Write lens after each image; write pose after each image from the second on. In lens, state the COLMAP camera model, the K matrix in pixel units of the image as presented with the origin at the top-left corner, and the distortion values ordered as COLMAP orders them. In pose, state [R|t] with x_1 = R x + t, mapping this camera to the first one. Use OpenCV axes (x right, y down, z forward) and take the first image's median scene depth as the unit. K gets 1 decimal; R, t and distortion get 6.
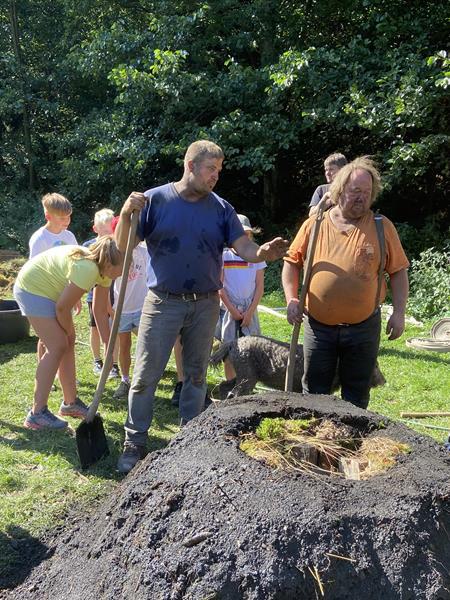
lens RADIAL K [[619.7, 0, 230.3], [0, 619.7, 293.4], [0, 0, 1]] dist [0.106760, -0.126145]
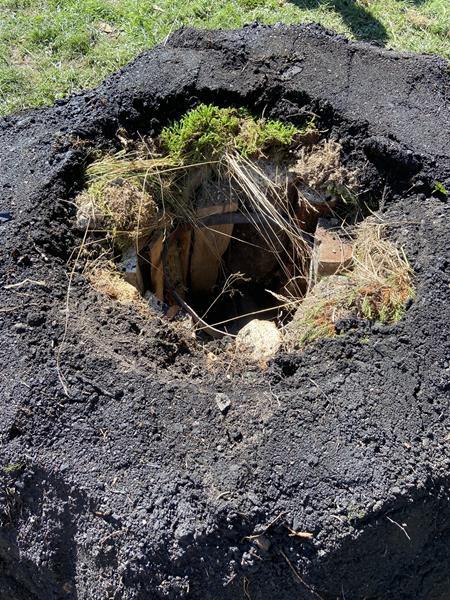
lens RADIAL K [[449.6, 0, 223.6], [0, 449.6, 296.5], [0, 0, 1]] dist [0.113533, -0.140937]
pose [[0.844588, 0.434245, -0.313213, 0.272019], [-0.036768, 0.630648, 0.775197, 0.013511], [0.534153, -0.643206, 0.548604, 0.763136]]
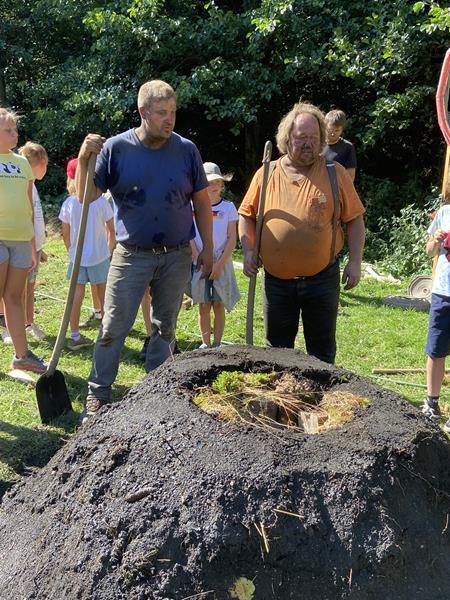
lens RADIAL K [[617.0, 0, 225.0], [0, 617.0, 300.0], [0, 0, 1]] dist [0.125354, -0.144493]
pose [[0.999836, 0.007690, 0.016377, 0.045859], [-0.008907, 0.997099, 0.075596, 0.019590], [-0.015748, -0.075730, 0.997004, 0.061152]]
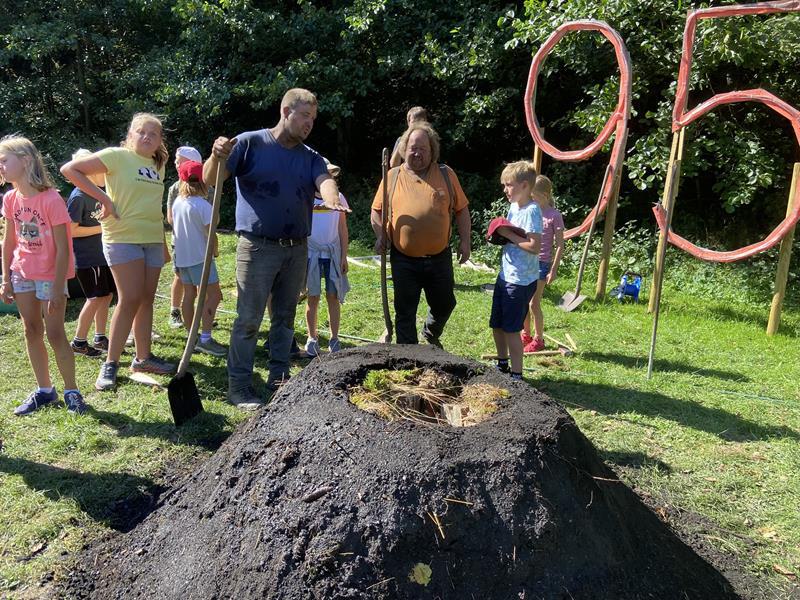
lens RADIAL K [[598.2, 0, 397.8], [0, 598.2, 295.7], [0, 0, 1]] dist [0.115827, -0.145224]
pose [[0.987456, -0.021398, 0.156435, -0.055595], [0.006985, 0.995724, 0.092111, -0.012583], [-0.157738, -0.089863, 0.983384, 0.039232]]
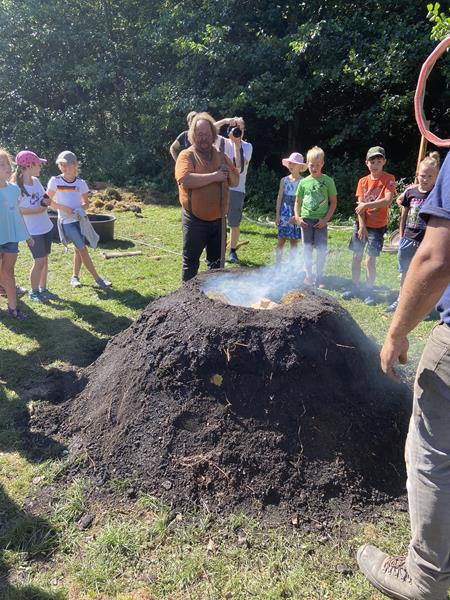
lens RADIAL K [[449.6, 0, 223.6], [0, 449.6, 296.5], [0, 0, 1]] dist [0.113533, -0.140937]
pose [[0.993697, 0.026987, -0.108802, 0.197637], [-0.007712, 0.984747, 0.173820, 0.034765], [0.111834, -0.171885, 0.978749, -0.215361]]
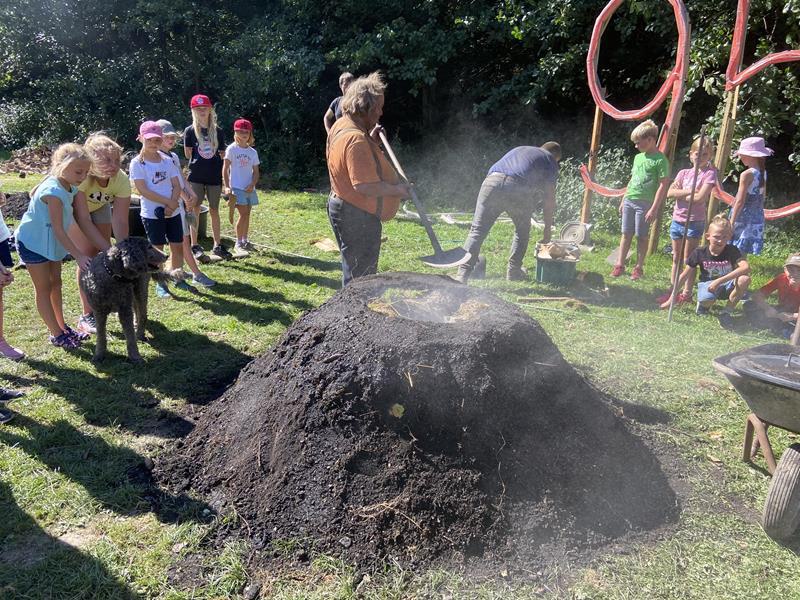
lens RADIAL K [[599.5, 0, 400.0], [0, 599.5, 300.0], [0, 0, 1]] dist [0.113533, -0.140937]
pose [[0.999991, 0.001758, 0.003840, 0.080592], [-0.002344, 0.987406, 0.158190, 0.021051], [-0.003514, -0.158197, 0.987401, -0.312136]]
